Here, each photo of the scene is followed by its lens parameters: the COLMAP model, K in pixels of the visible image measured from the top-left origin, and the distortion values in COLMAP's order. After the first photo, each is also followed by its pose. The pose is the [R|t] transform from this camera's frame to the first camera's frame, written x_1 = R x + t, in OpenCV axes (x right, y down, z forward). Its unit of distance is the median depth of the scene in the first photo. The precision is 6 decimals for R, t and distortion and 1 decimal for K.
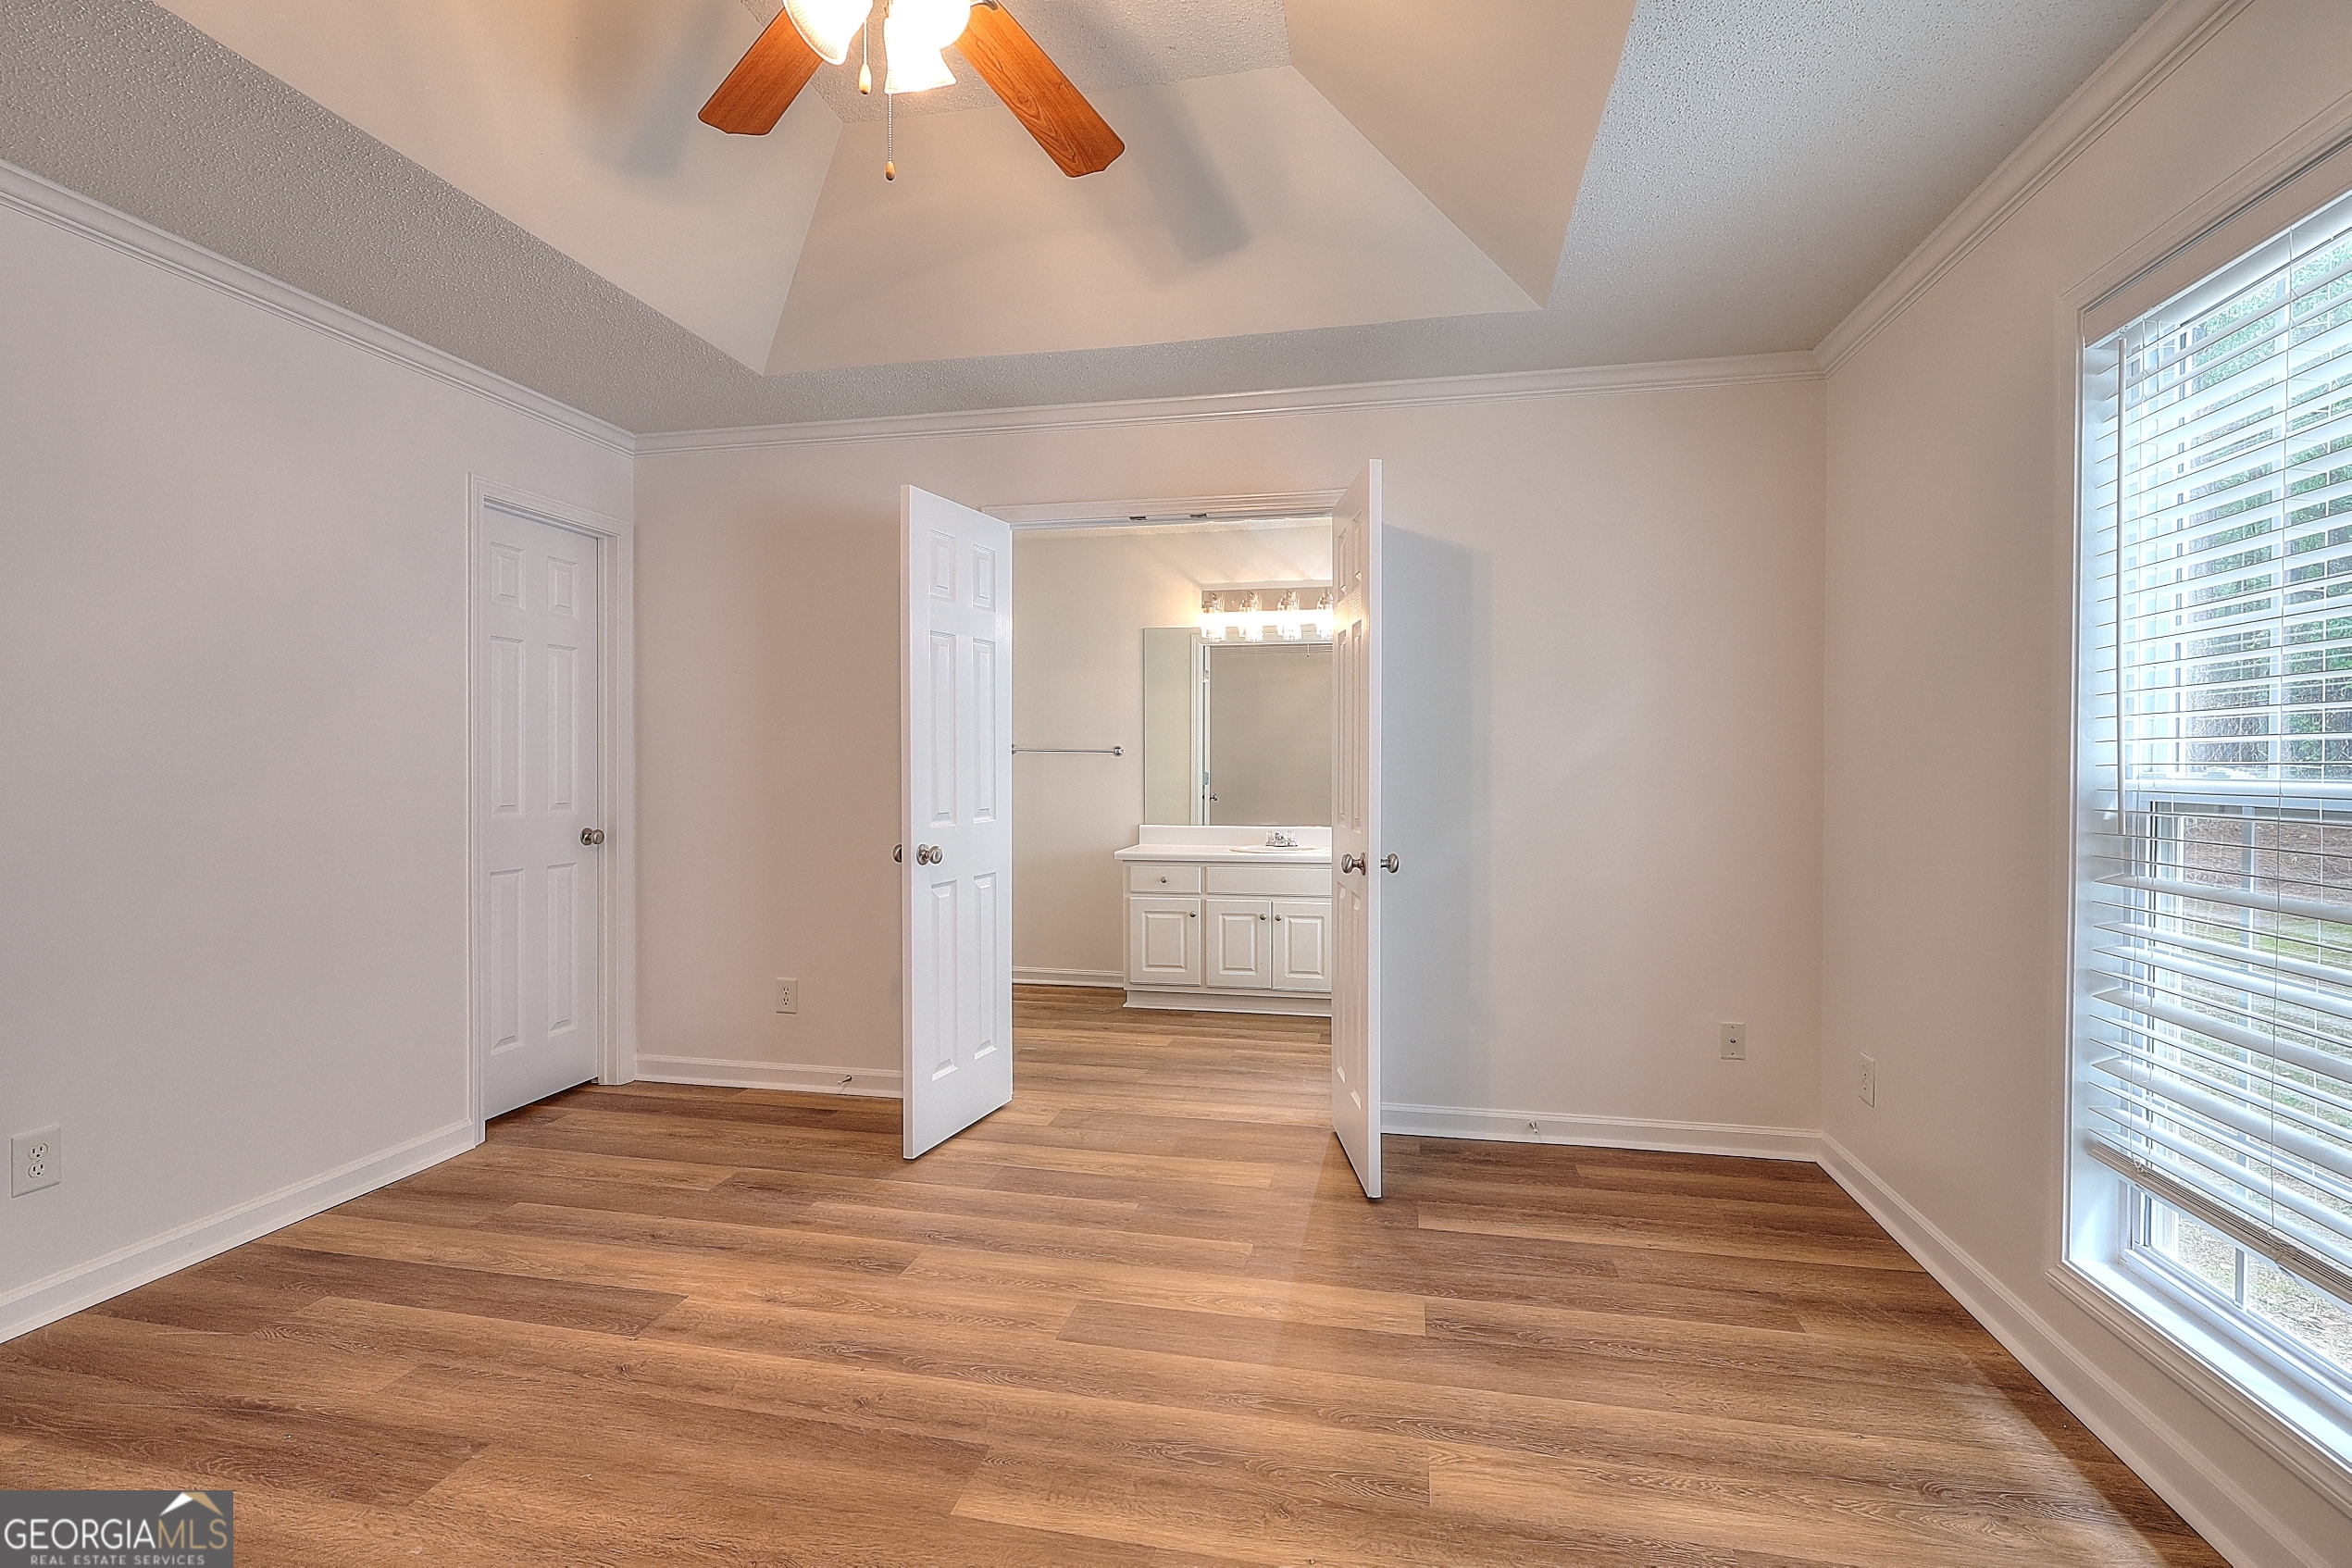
lens RADIAL K [[1084.3, 0, 1173.9], [0, 1084.3, 770.4], [0, 0, 1]] dist [-0.006291, 0.002350]
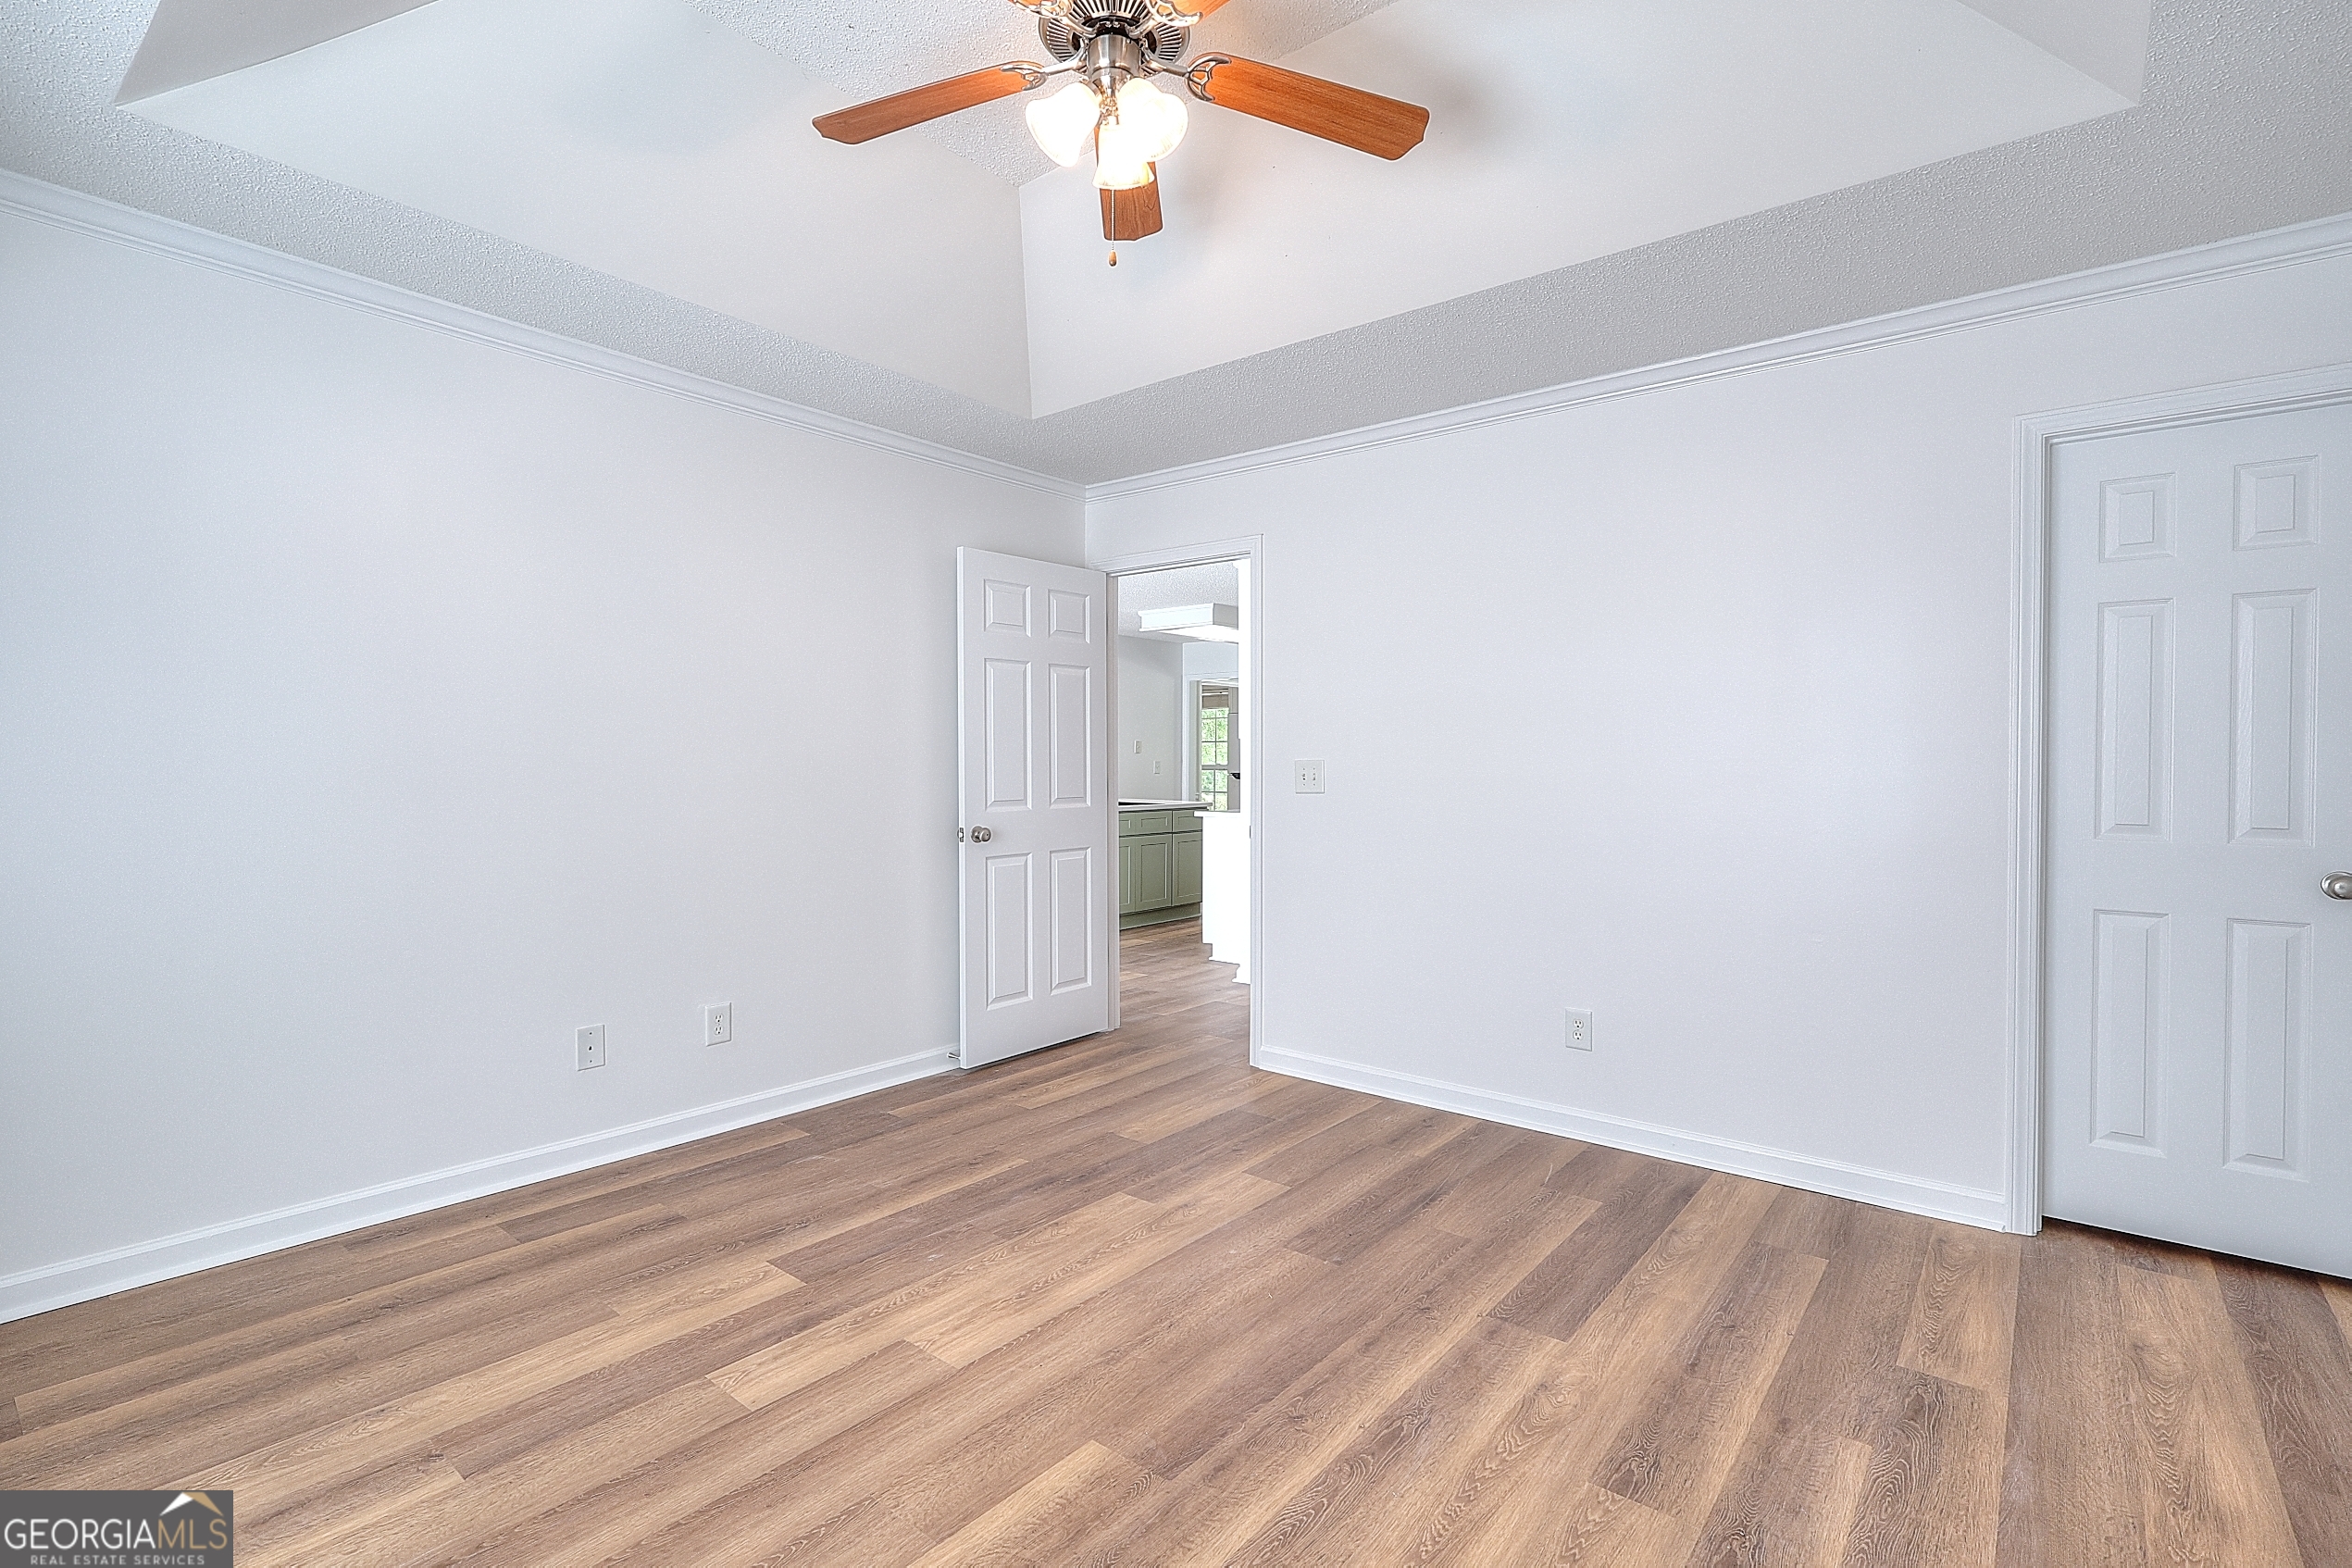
lens RADIAL K [[1089.5, 0, 1174.6], [0, 1089.5, 767.7], [0, 0, 1]] dist [0.001861, 0.001947]
pose [[-0.456105, -0.000780, -0.889925, 0.495552], [-0.010690, 0.999932, 0.004602, -0.004395], [0.889862, 0.011613, -0.456083, 1.044463]]
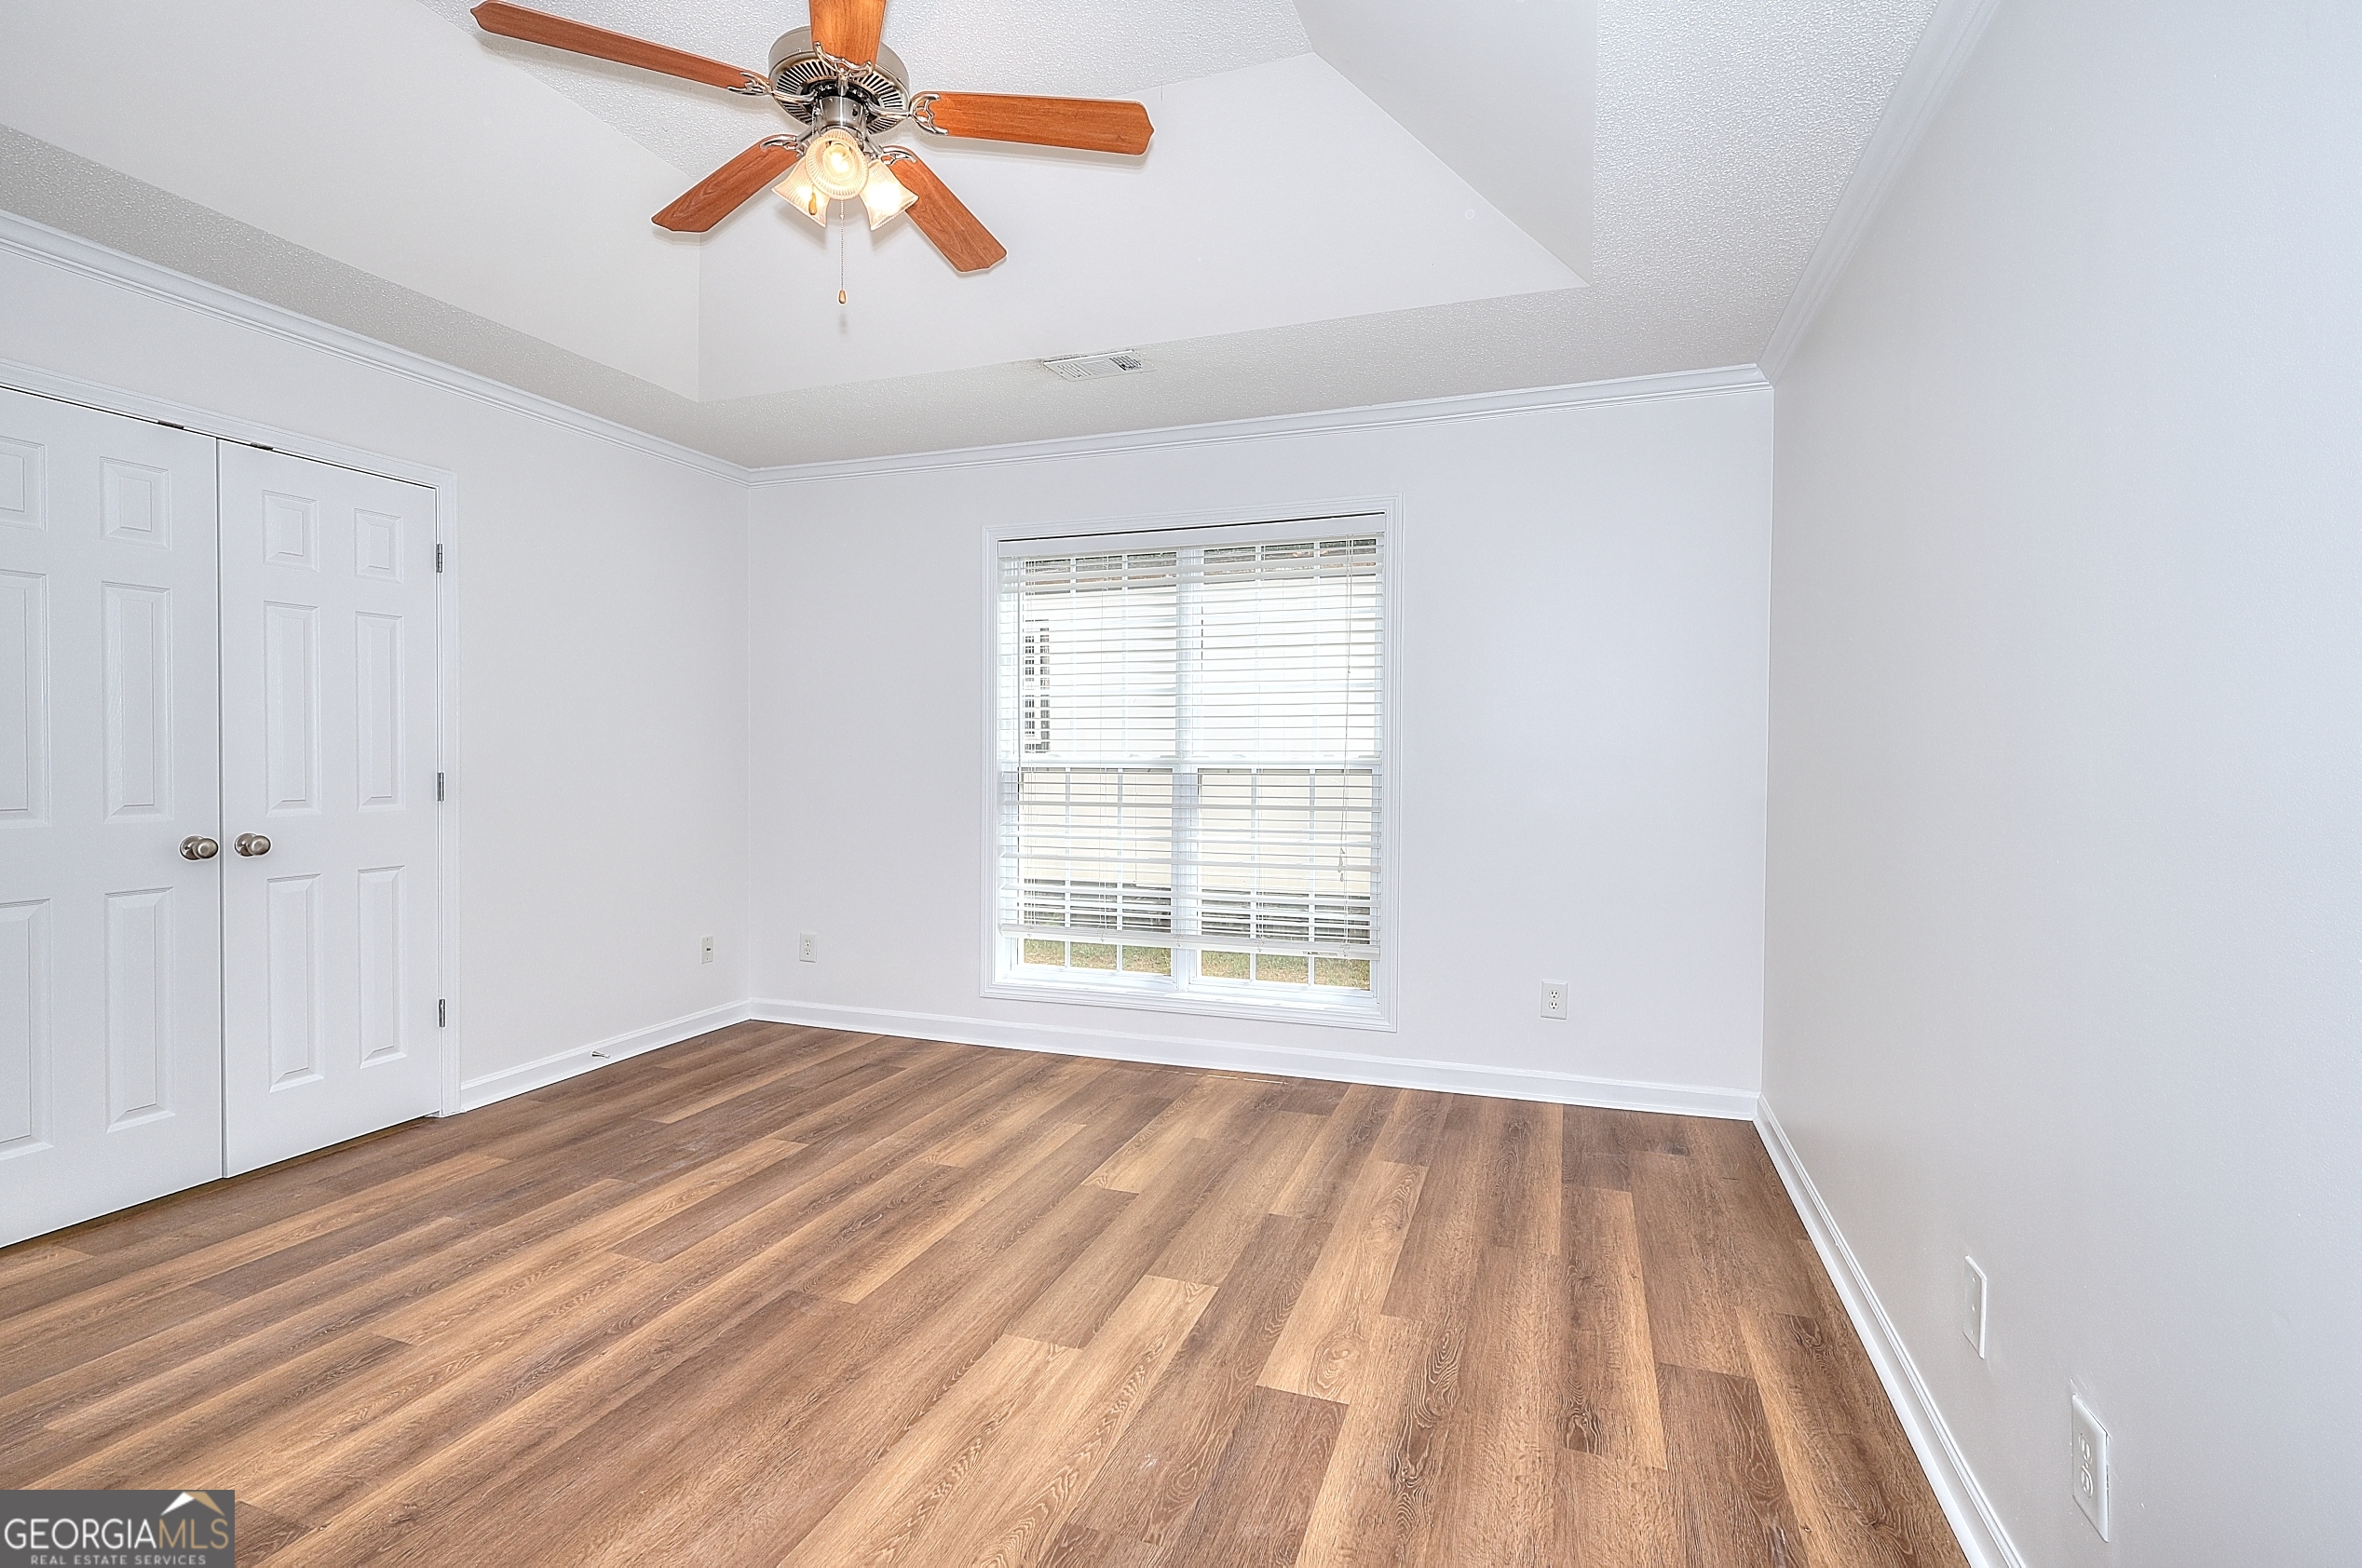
lens RADIAL K [[1088.8, 0, 1178.9], [0, 1088.8, 770.4], [0, 0, 1]] dist [-0.006291, 0.002350]
pose [[0.130478, -0.016673, 0.991311, -0.989399], [0.001056, 0.999860, 0.016678, -0.001965], [-0.991451, -0.001129, 0.130478, 0.279478]]
